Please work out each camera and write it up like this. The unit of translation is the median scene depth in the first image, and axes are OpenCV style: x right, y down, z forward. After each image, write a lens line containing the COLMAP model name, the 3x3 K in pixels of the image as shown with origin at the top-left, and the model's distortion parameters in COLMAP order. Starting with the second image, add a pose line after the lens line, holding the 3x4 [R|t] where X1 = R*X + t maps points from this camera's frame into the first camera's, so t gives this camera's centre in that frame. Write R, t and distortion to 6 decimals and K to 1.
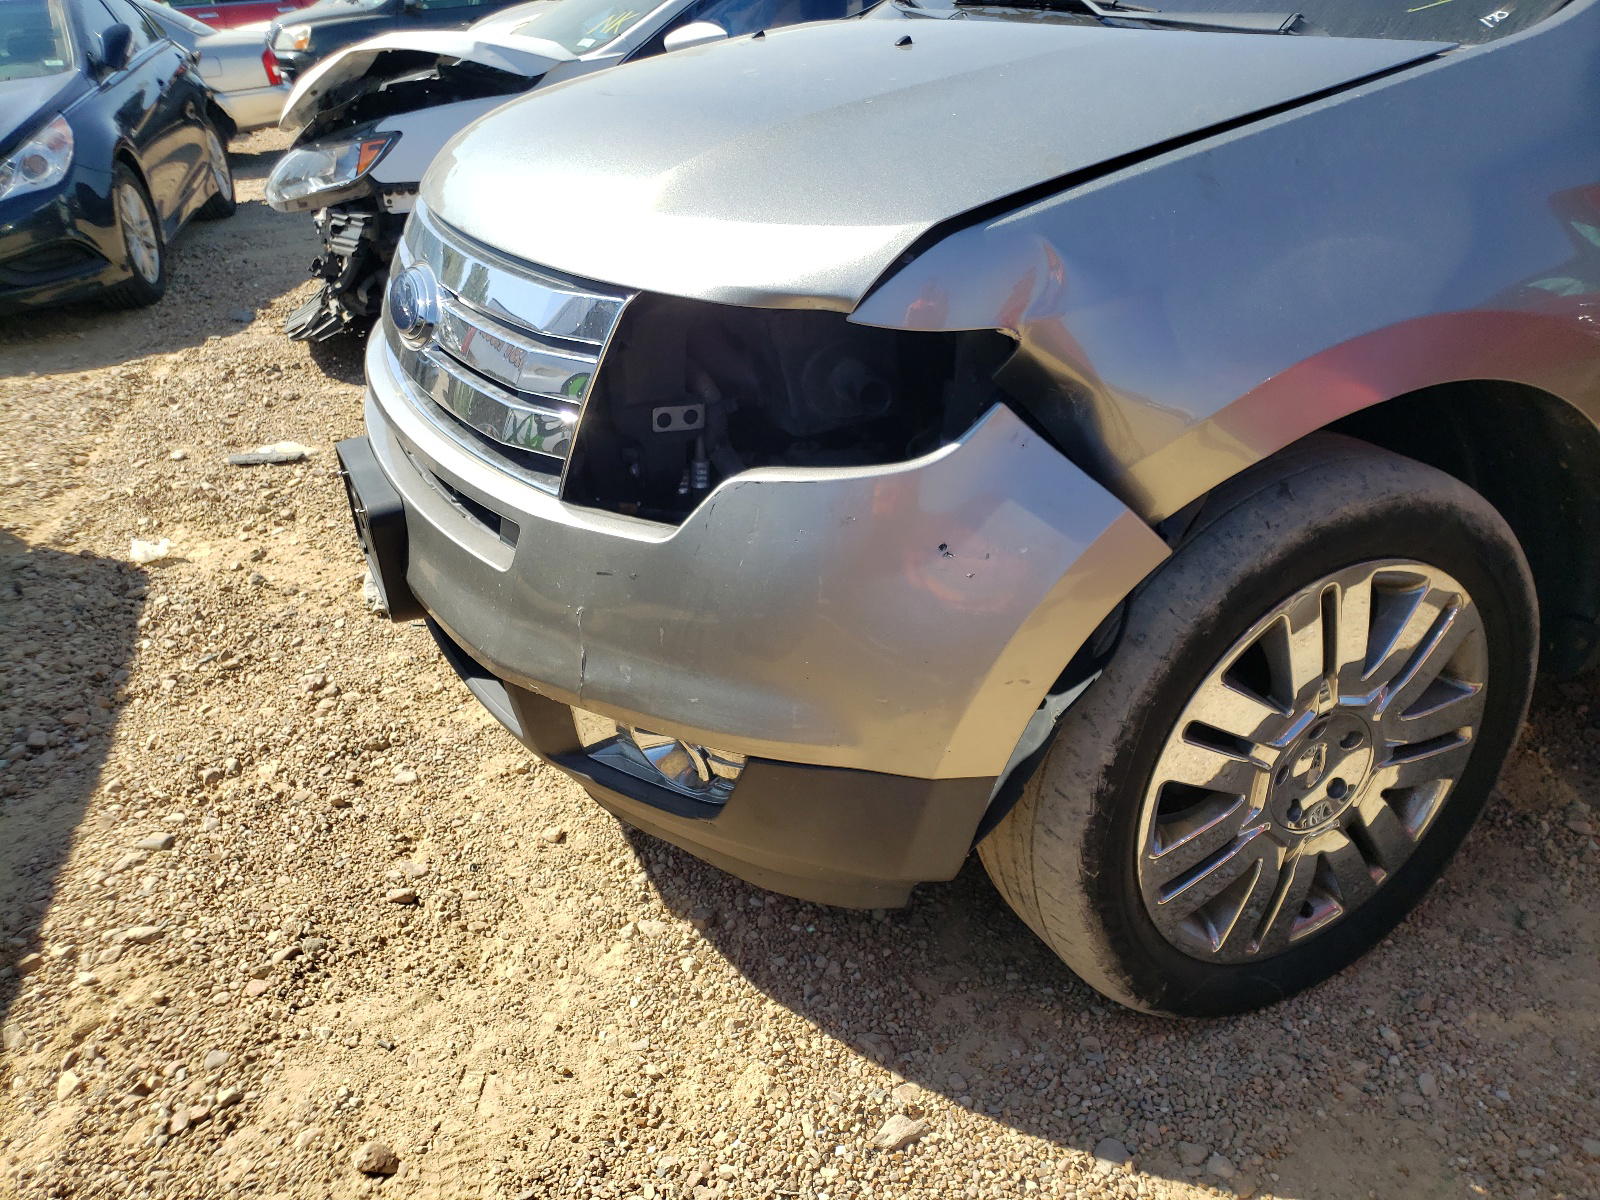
lens RADIAL K [[1207.0, 0, 798.7], [0, 1207.0, 582.1], [0, 0, 1]] dist [-0.007647, 0.011988]
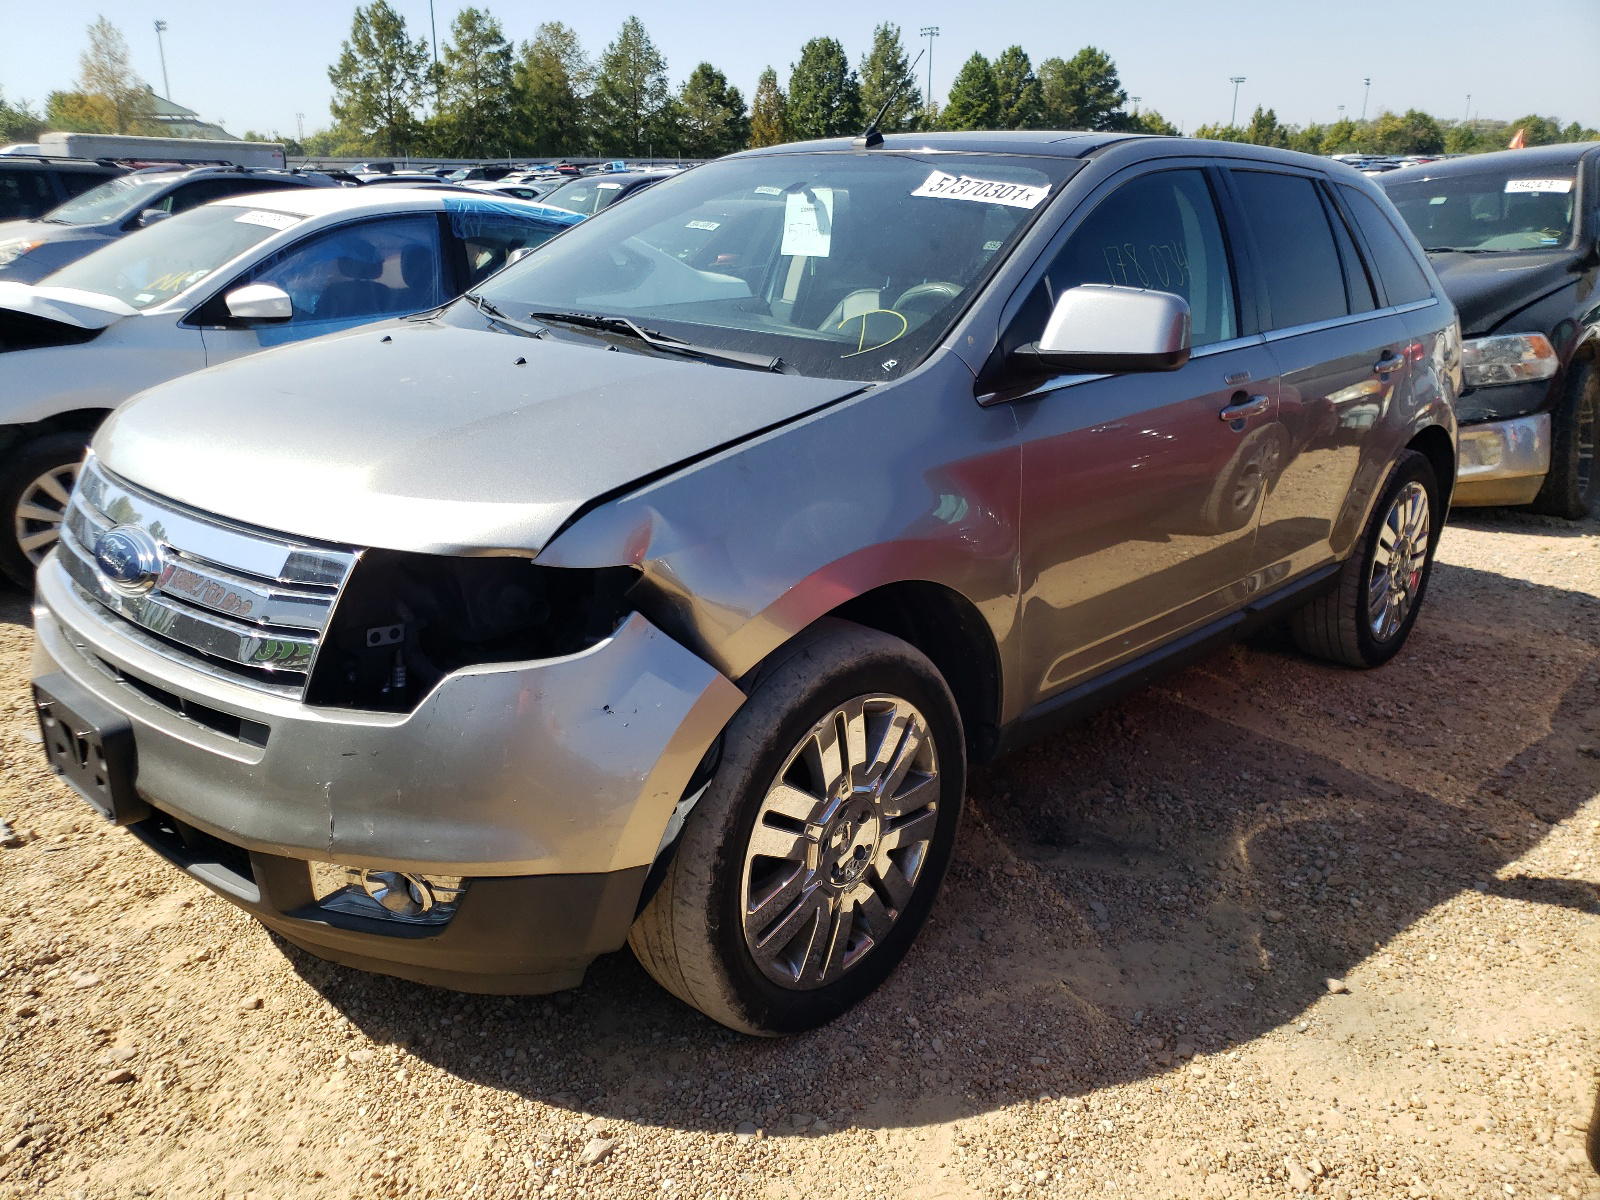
lens RADIAL K [[1207.0, 0, 798.7], [0, 1207.0, 582.1], [0, 0, 1]] dist [-0.007647, 0.011988]
pose [[0.919624, -0.049718, 0.389640, -0.184844], [0.112908, 0.983553, -0.140982, 0.044104], [-0.376222, 0.173644, 0.910112, -0.381821]]
